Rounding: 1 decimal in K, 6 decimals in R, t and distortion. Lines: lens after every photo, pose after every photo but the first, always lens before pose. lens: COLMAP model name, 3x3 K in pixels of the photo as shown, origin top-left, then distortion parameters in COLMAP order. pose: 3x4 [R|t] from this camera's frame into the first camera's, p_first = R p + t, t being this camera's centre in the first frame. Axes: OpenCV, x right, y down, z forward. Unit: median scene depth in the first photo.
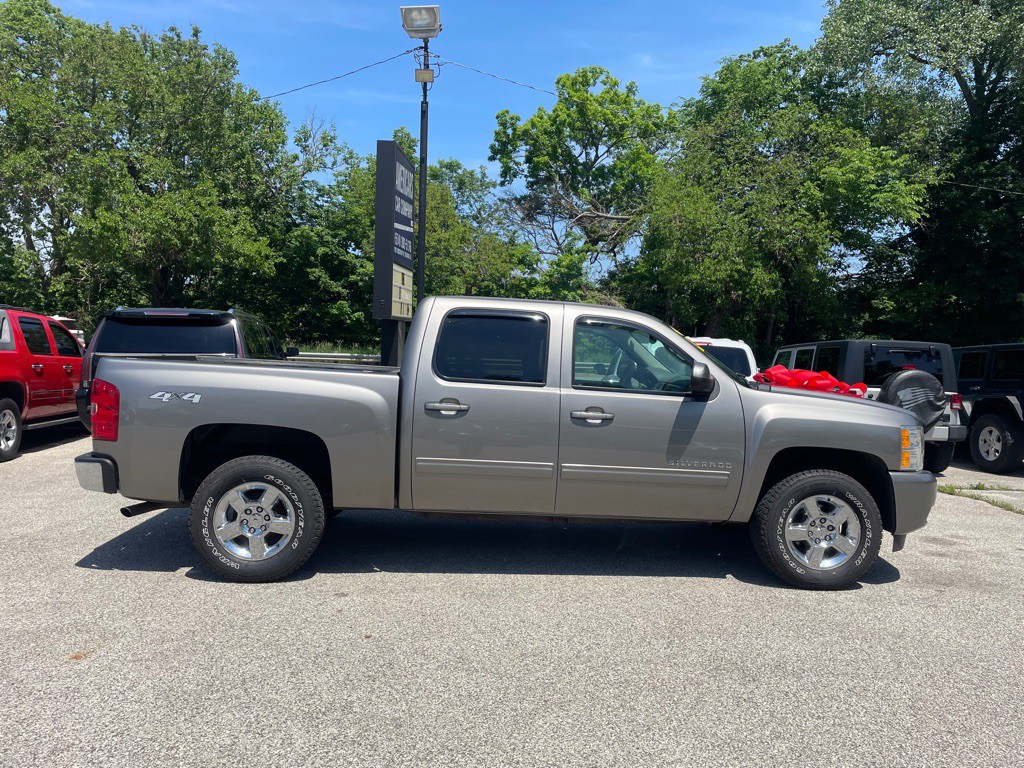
lens RADIAL K [[790.4, 0, 497.7], [0, 790.4, 366.0], [0, 0, 1]] dist [0.051950, -0.066648]
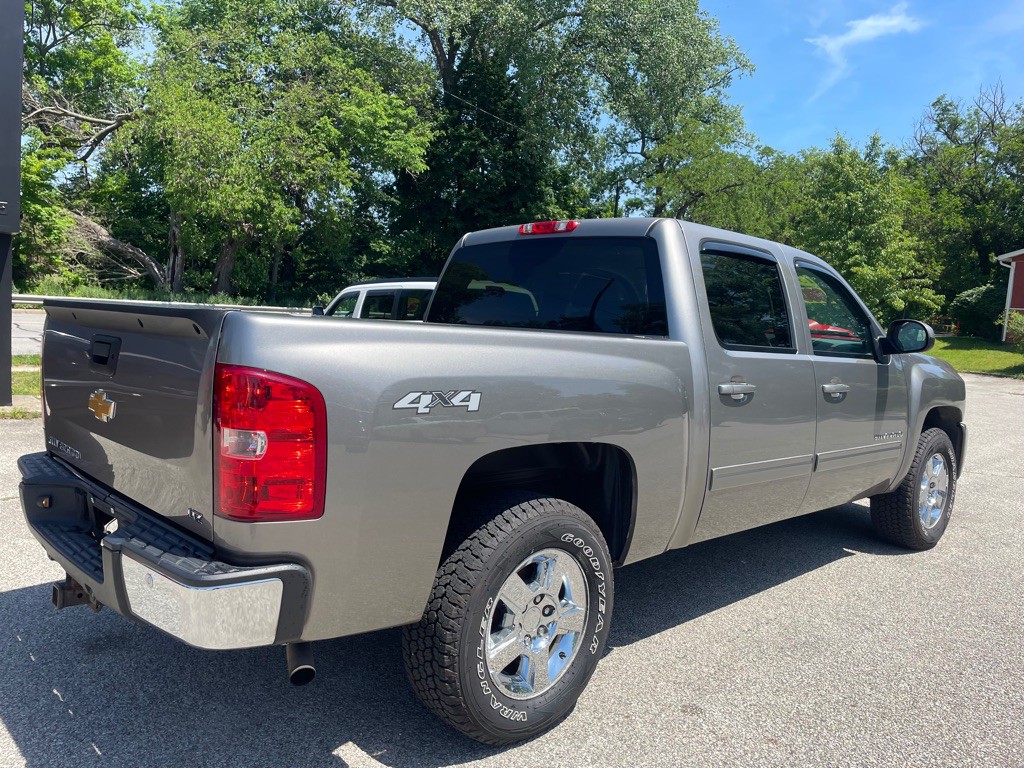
lens RADIAL K [[790.4, 0, 485.4], [0, 790.4, 372.1], [0, 0, 1]] dist [0.051950, -0.066648]
pose [[0.751420, -0.044047, 0.658353, -0.124661], [-0.014883, 0.996384, 0.083650, -0.002893], [-0.659657, -0.072655, 0.748047, 0.118295]]
